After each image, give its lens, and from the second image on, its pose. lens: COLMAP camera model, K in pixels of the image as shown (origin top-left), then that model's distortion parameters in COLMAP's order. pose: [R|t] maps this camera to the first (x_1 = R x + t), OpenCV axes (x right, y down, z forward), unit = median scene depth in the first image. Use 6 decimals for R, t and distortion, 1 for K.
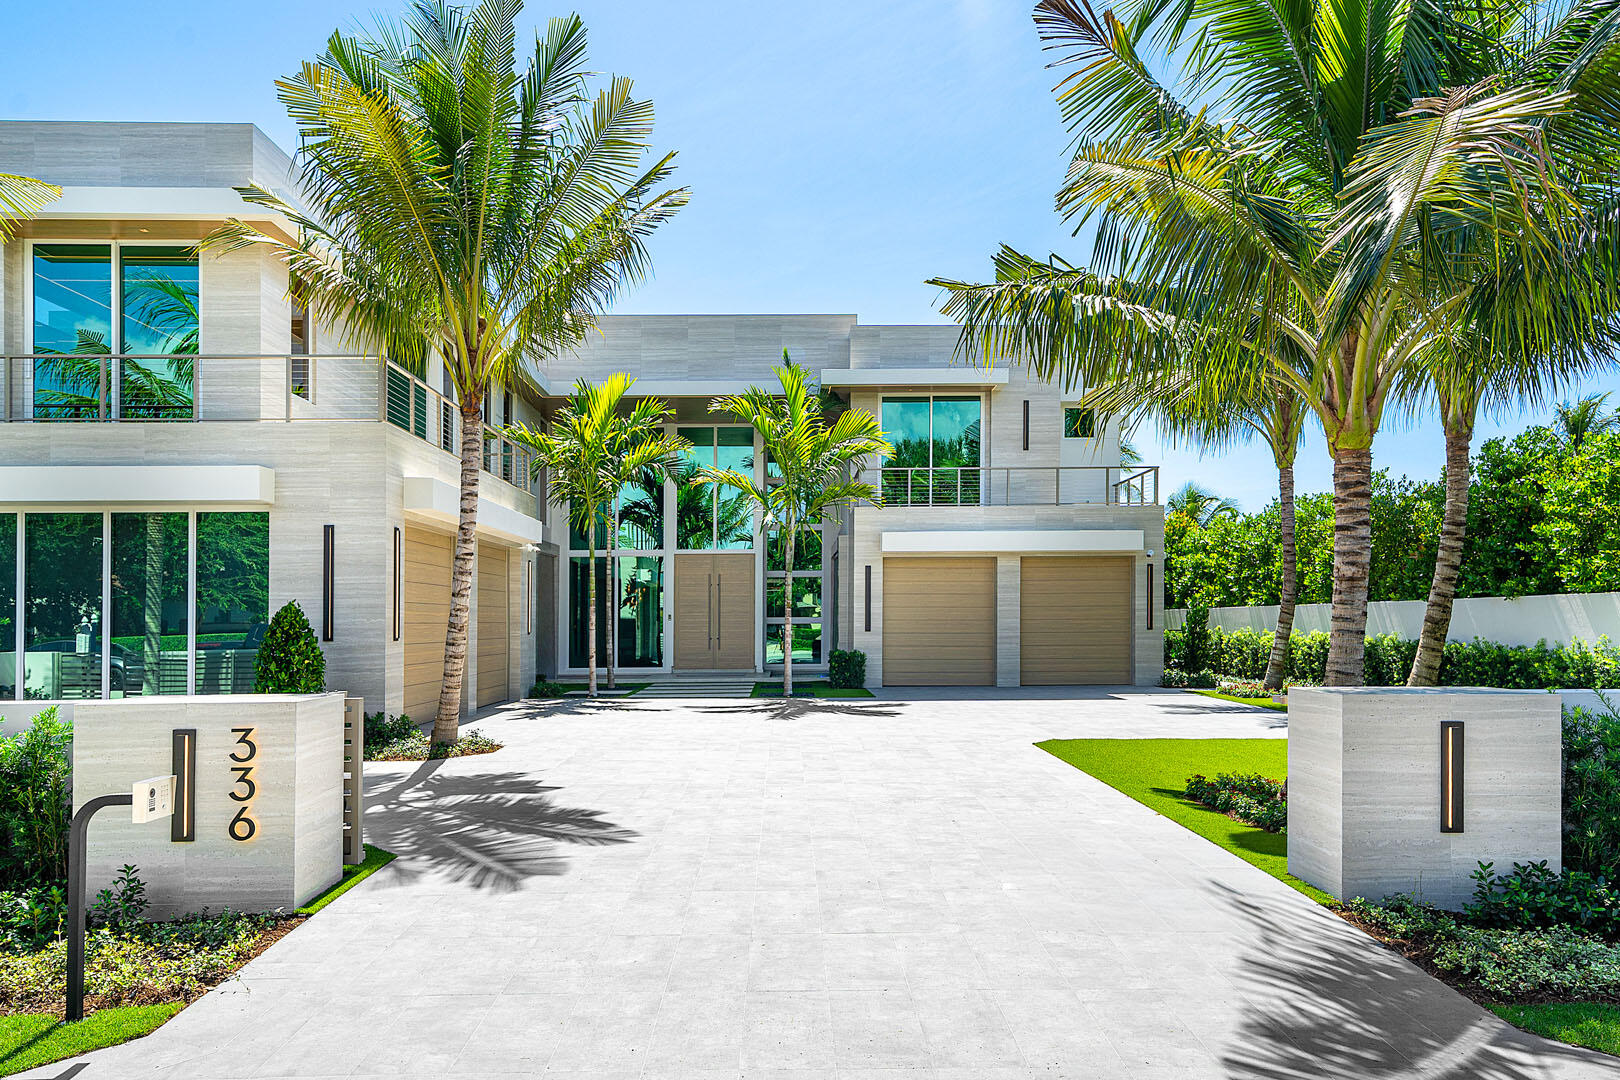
lens RADIAL K [[1075.4, 0, 809.7], [0, 1075.4, 539.6], [0, 0, 1]] dist [0.030931, 0.003759]
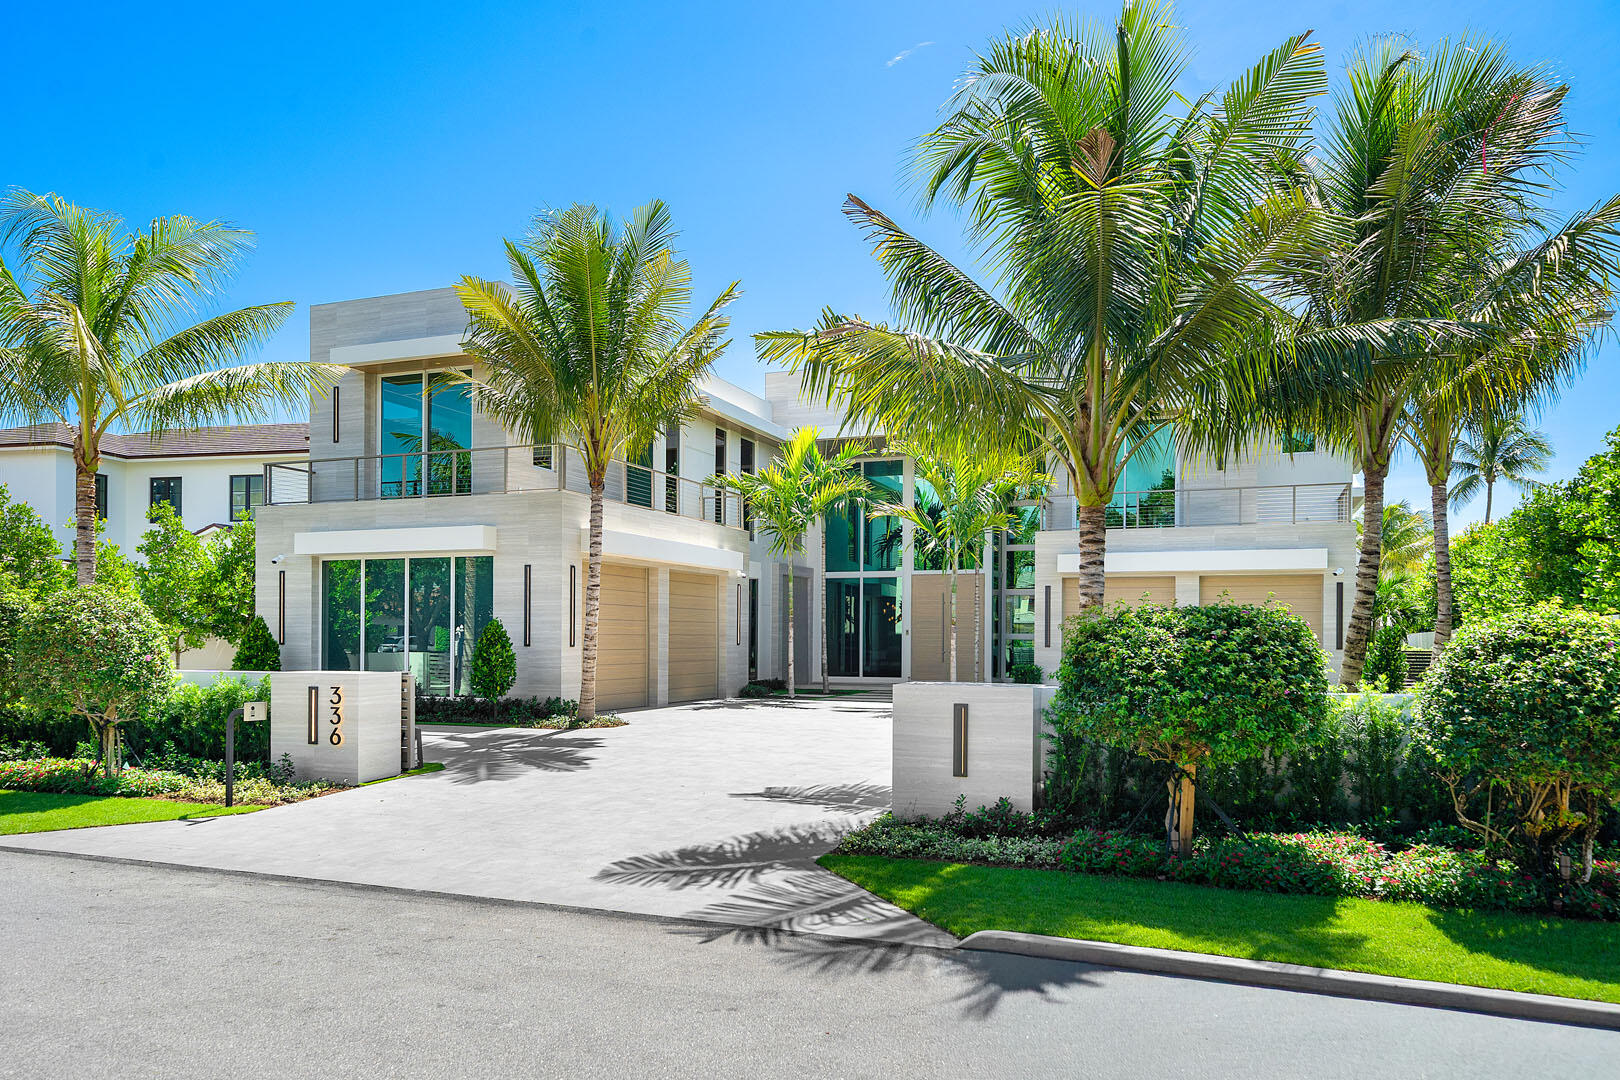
lens RADIAL K [[1122.3, 0, 810.9], [0, 1122.3, 548.7], [0, 0, 1]] dist [0.004843, 0.001959]
pose [[0.931597, -0.017966, -0.363049, 0.488688], [0.017134, 0.999838, -0.005514, -0.022184], [0.363089, -0.001084, 0.931754, -0.269291]]
